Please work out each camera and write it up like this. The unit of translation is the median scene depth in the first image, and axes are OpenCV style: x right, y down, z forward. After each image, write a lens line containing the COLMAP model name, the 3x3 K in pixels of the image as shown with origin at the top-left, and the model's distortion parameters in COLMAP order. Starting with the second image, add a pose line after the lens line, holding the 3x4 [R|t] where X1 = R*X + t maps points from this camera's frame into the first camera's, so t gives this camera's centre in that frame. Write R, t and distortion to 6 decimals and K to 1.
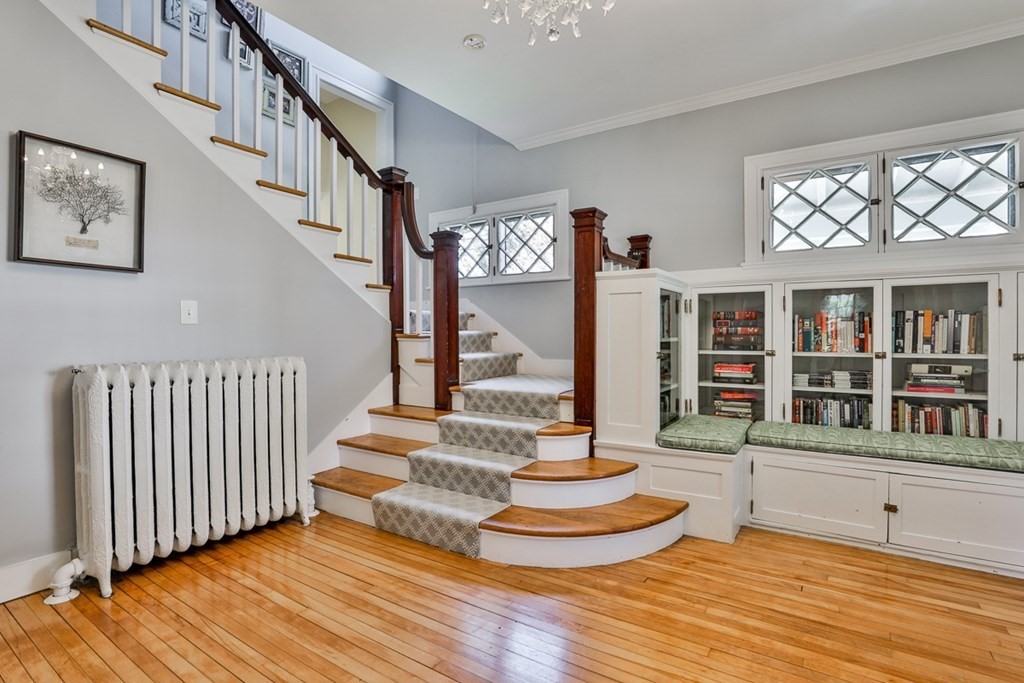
lens RADIAL K [[499.2, 0, 510.6], [0, 499.2, 336.7], [0, 0, 1]] dist [-0.025712, 0.000014]
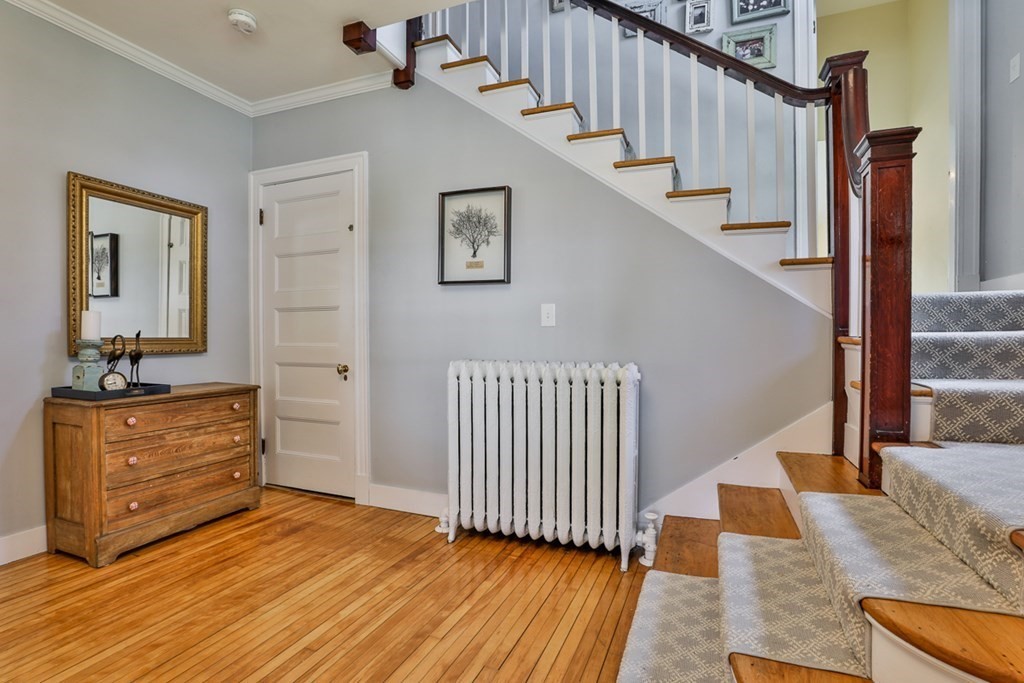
lens RADIAL K [[504.3, 0, 512.0], [0, 504.3, 341.5], [0, 0, 1]] dist [-0.030371, -0.000129]
pose [[0.205944, 0.014511, -0.978456, 0.415354], [-0.007051, 0.999886, 0.013345, -0.007580], [0.978538, 0.004151, 0.206023, 0.770308]]
